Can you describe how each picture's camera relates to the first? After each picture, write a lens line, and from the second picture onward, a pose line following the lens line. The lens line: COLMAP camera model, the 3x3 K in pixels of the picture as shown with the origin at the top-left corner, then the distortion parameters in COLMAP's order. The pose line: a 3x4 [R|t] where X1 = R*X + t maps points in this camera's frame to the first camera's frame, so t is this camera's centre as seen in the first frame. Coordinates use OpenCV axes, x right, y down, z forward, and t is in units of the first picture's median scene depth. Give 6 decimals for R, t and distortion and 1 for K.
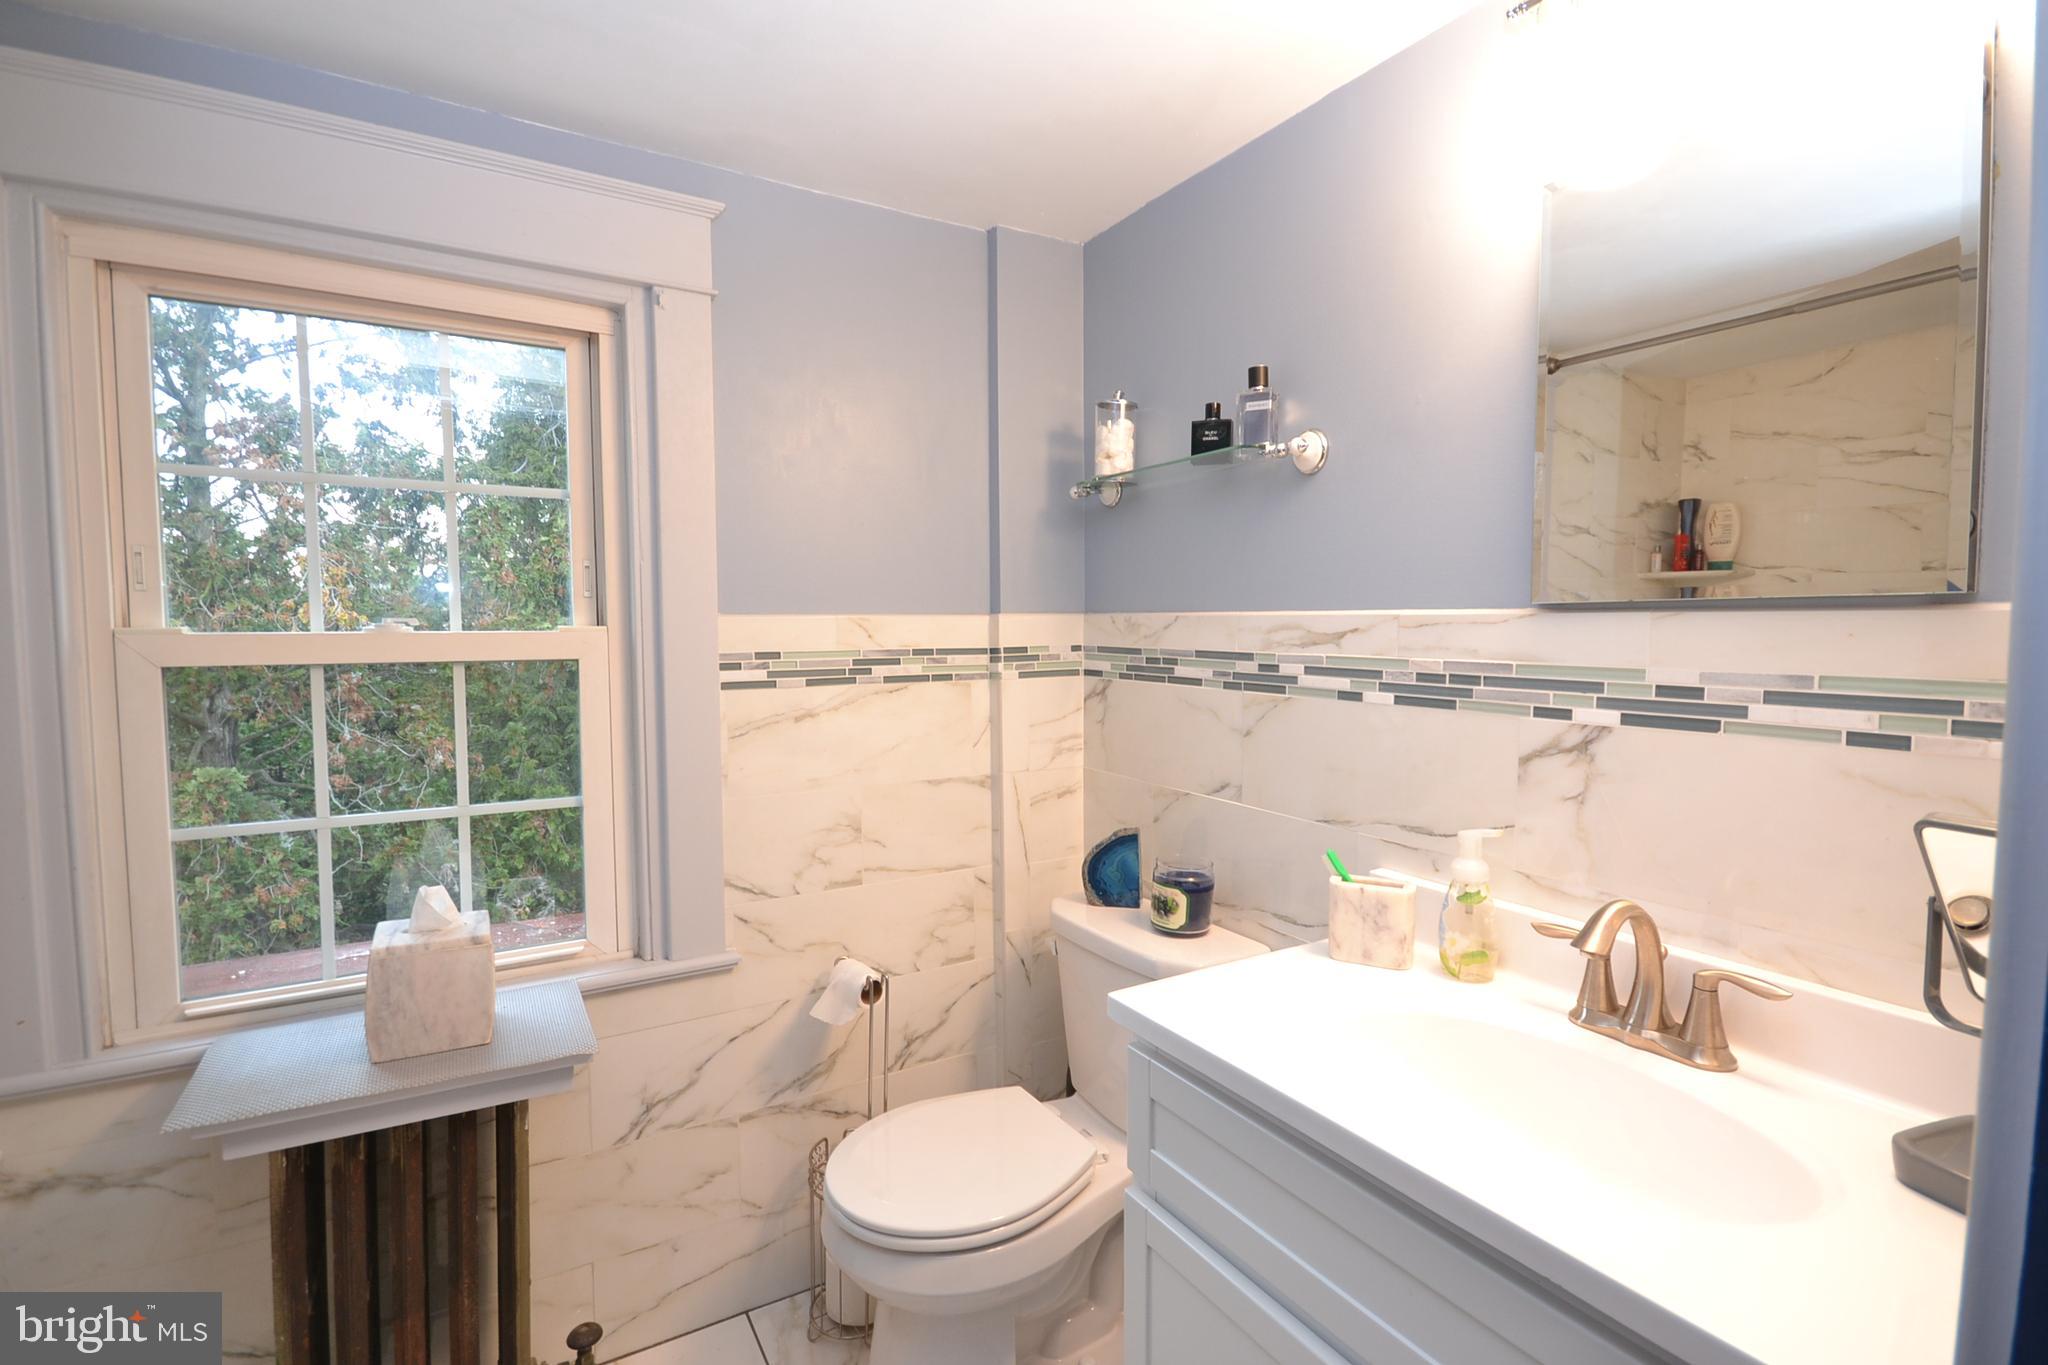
lens RADIAL K [[949.4, 0, 1027.8], [0, 949.4, 677.6], [0, 0, 1]] dist [0.011924, -0.007547]
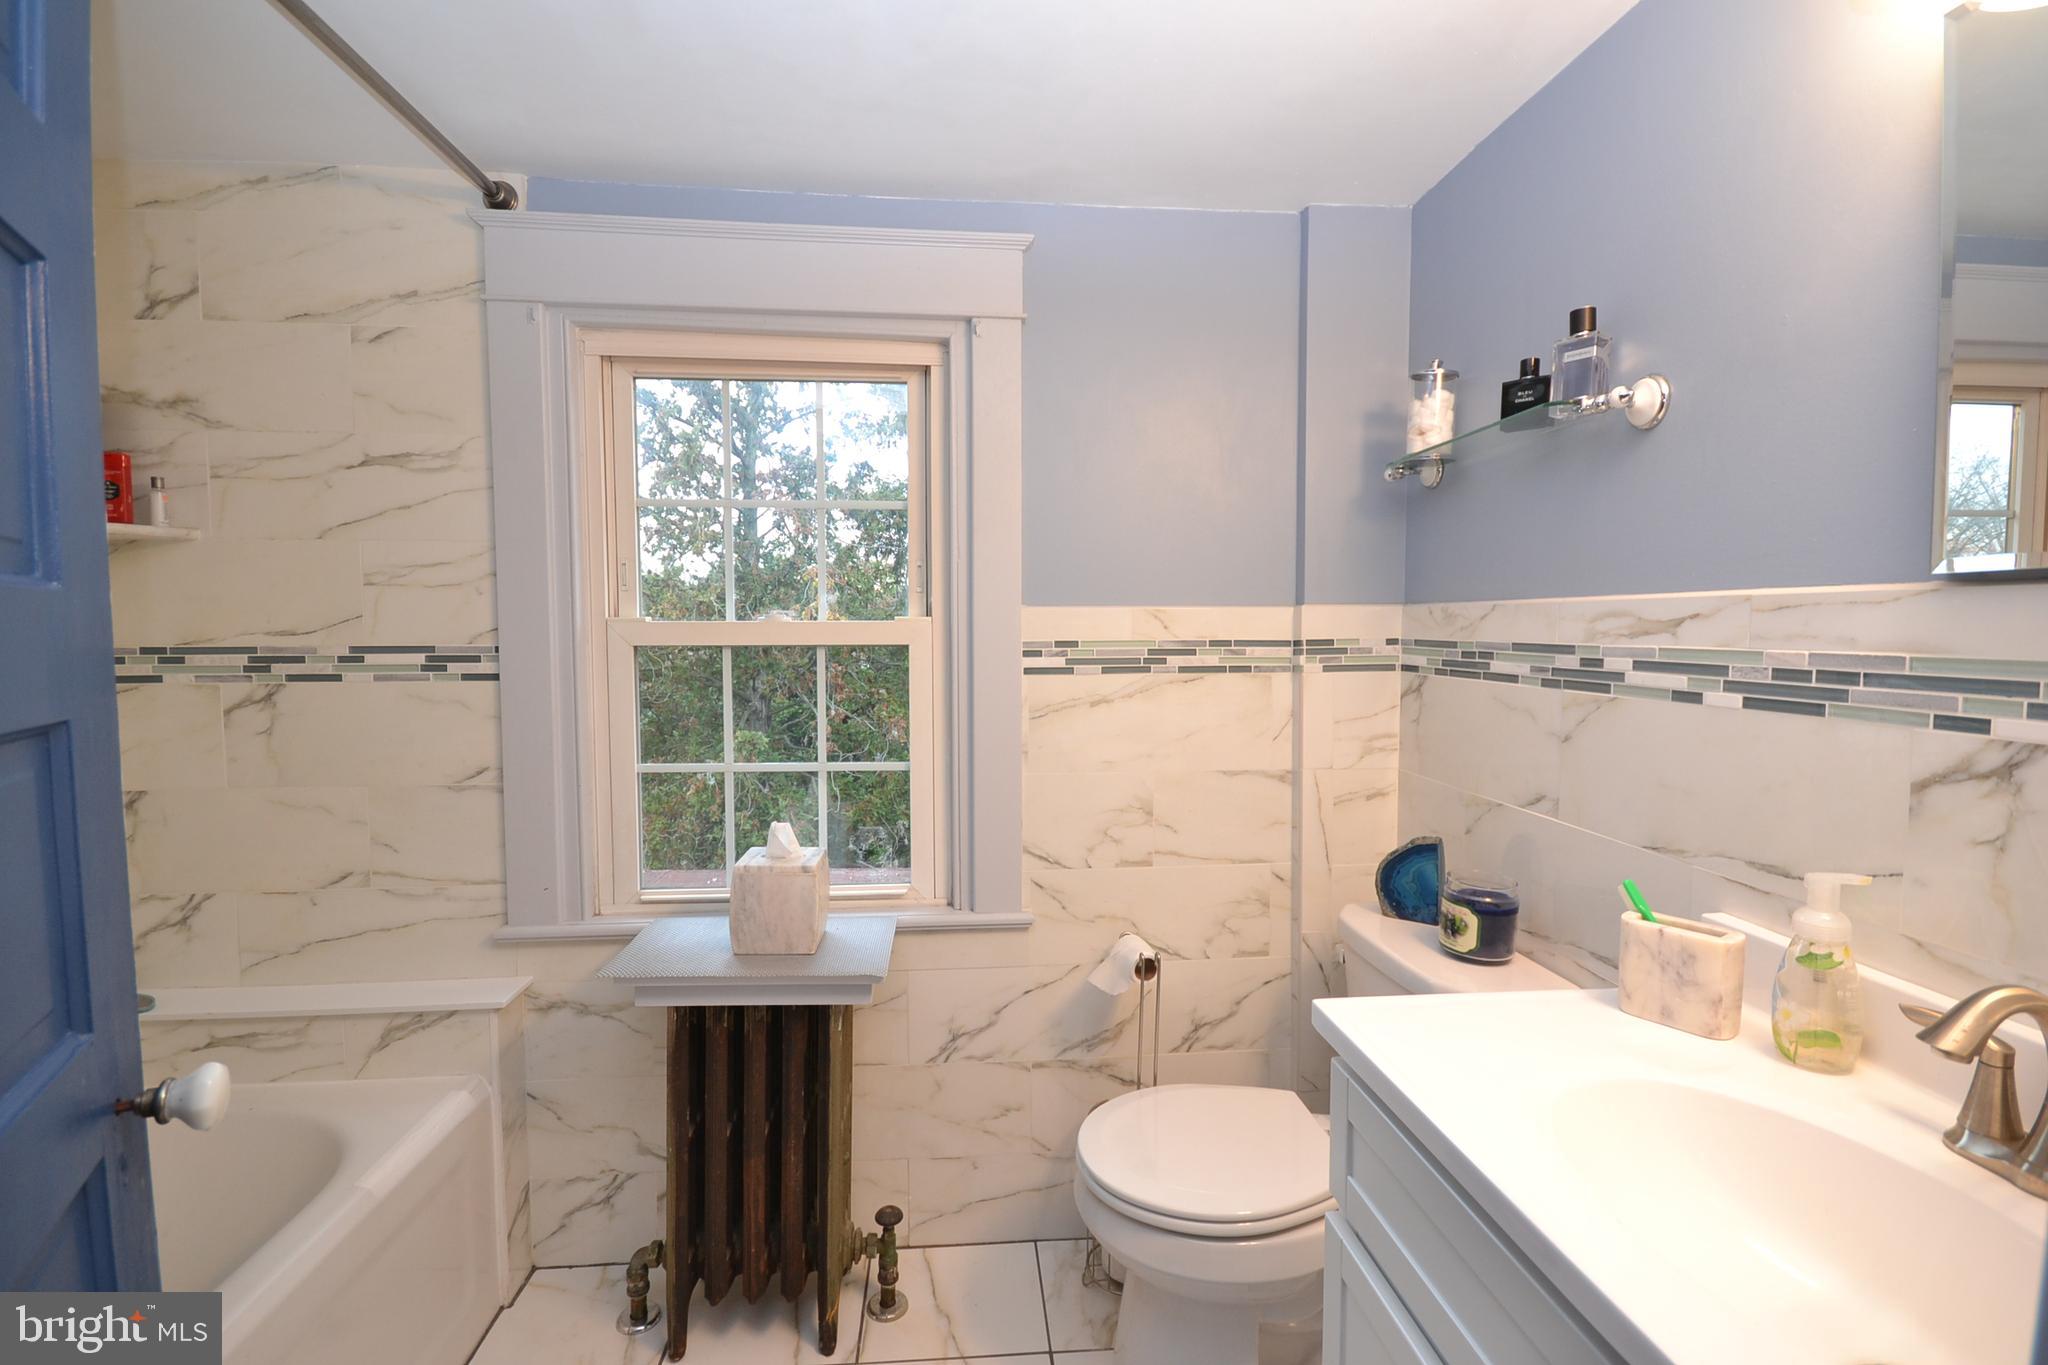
lens RADIAL K [[915.5, 0, 1027.3], [0, 915.5, 678.8], [0, 0, 1]] dist [0.007072, -0.008683]
pose [[0.900858, 0.025233, -0.433379, 0.149791], [-0.025149, 0.999666, 0.005928, 0.011910], [0.433384, 0.005559, 0.901192, 0.042266]]
